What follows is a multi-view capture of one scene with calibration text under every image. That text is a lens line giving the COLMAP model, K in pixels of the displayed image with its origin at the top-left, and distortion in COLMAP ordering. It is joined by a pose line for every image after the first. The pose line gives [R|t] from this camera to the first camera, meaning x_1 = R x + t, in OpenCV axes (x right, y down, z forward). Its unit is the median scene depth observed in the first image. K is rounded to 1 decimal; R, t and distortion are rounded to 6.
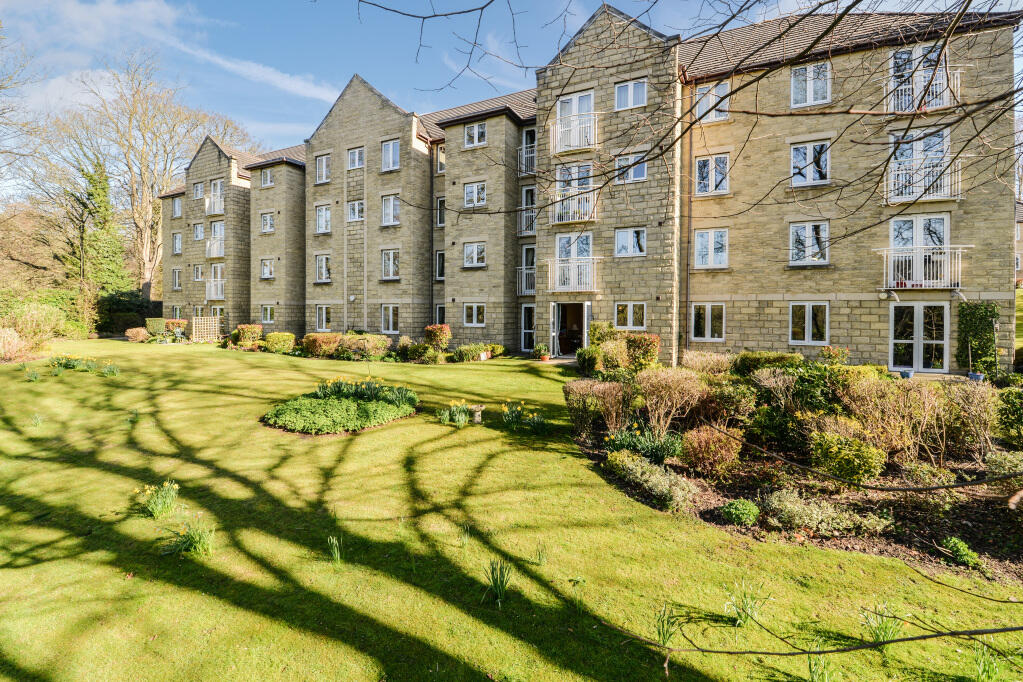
lens RADIAL K [[446.7, 0, 510.8], [0, 446.7, 314.0], [0, 0, 1]] dist [0.011222, -0.011589]
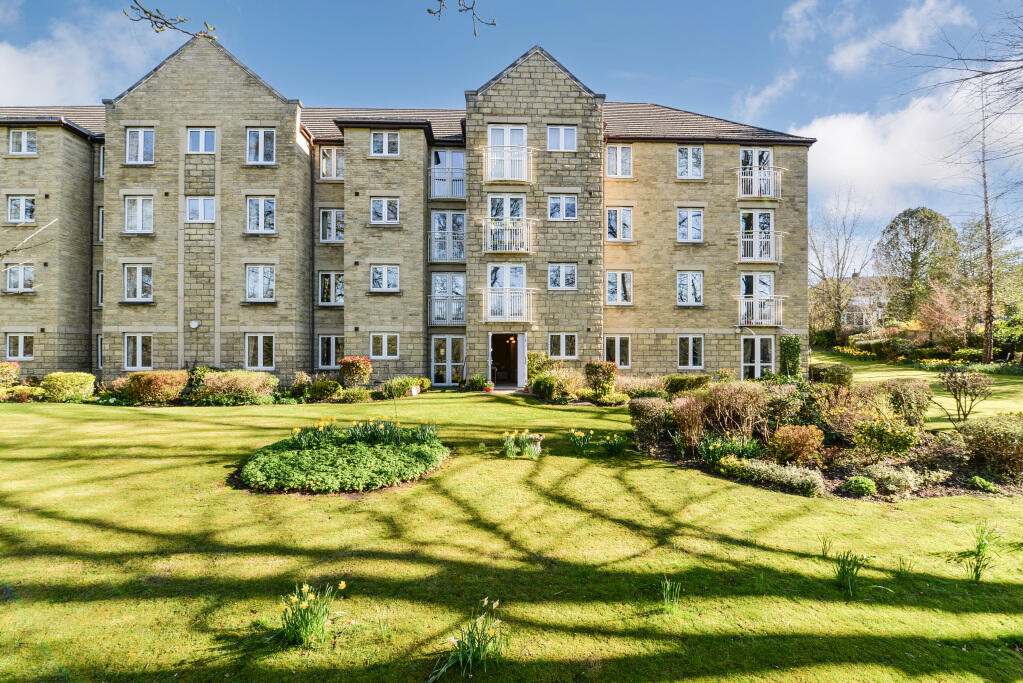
lens RADIAL K [[448.5, 0, 514.3], [0, 448.5, 348.8], [0, 0, 1]] dist [0.009796, -0.011884]
pose [[0.881146, 0.001652, 0.472842, -0.312813], [0.003733, 0.999938, -0.010451, 0.019884], [-0.472830, 0.010974, 0.881085, 0.108653]]
